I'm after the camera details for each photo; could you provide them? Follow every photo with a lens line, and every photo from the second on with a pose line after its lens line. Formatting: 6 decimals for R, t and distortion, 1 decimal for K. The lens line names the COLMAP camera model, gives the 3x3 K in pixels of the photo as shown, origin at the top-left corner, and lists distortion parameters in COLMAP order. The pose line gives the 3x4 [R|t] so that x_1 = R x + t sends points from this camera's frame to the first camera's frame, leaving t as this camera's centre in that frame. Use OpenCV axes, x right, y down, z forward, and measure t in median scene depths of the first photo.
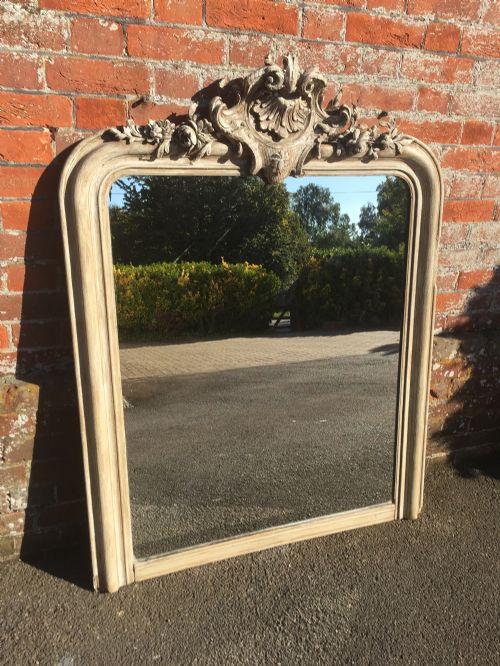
lens RADIAL K [[579.5, 0, 242.0], [0, 579.5, 343.5], [0, 0, 1]] dist [0.075669, -0.102112]
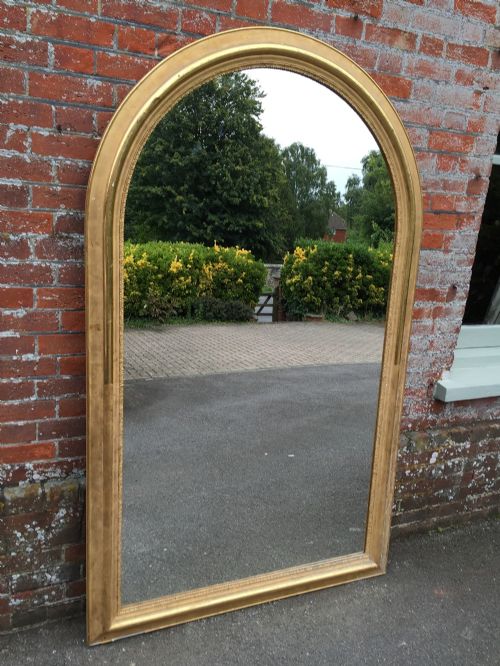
lens RADIAL K [[579.5, 0, 247.9], [0, 579.5, 326.8], [0, 0, 1]] dist [0.075669, -0.102112]
pose [[0.997755, 0.005329, 0.066762, -0.039850], [0.003629, 0.991062, -0.133349, -0.103405], [-0.066876, 0.133292, 0.988818, -0.381539]]
